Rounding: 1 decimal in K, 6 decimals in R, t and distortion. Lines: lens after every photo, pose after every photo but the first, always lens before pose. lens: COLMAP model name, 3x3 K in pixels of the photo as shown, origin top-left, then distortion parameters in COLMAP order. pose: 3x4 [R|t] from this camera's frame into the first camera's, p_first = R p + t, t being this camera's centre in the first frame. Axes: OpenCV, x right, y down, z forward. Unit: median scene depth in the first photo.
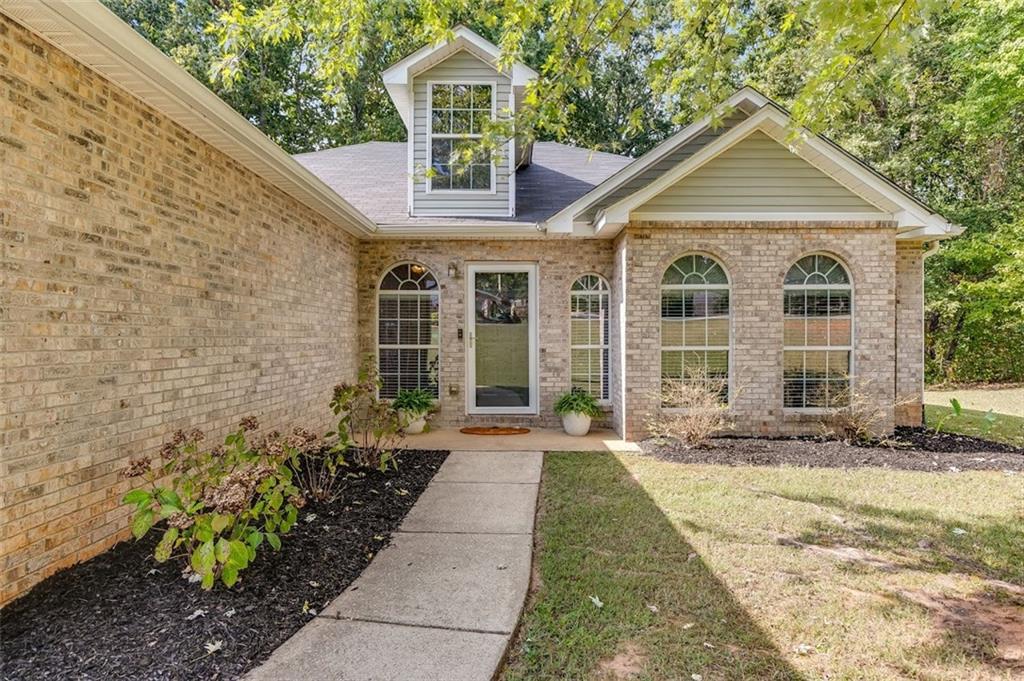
lens RADIAL K [[583.5, 0, 512.0], [0, 583.5, 340.5], [0, 0, 1]] dist [-0.001798, -0.000299]
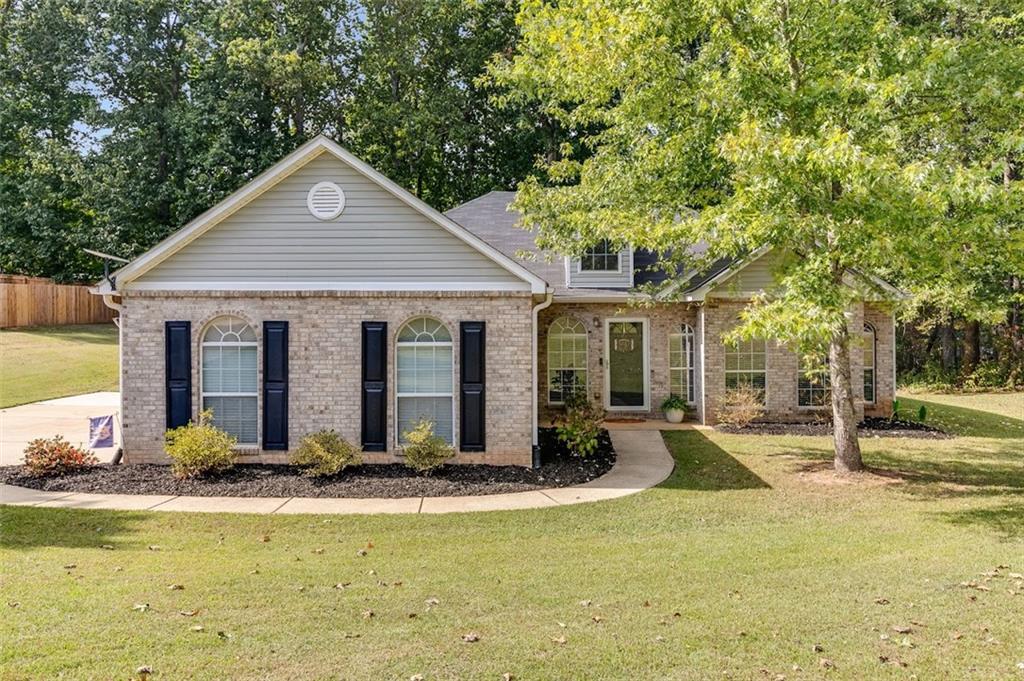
lens RADIAL K [[883.1, 0, 514.0], [0, 883.1, 314.0], [0, 0, 1]] dist [0.049106, 0.001358]
pose [[0.999890, -0.007035, -0.013033, -0.300954], [0.007017, 0.999974, -0.001391, -0.142147], [0.013043, 0.001299, 0.999914, -1.470692]]
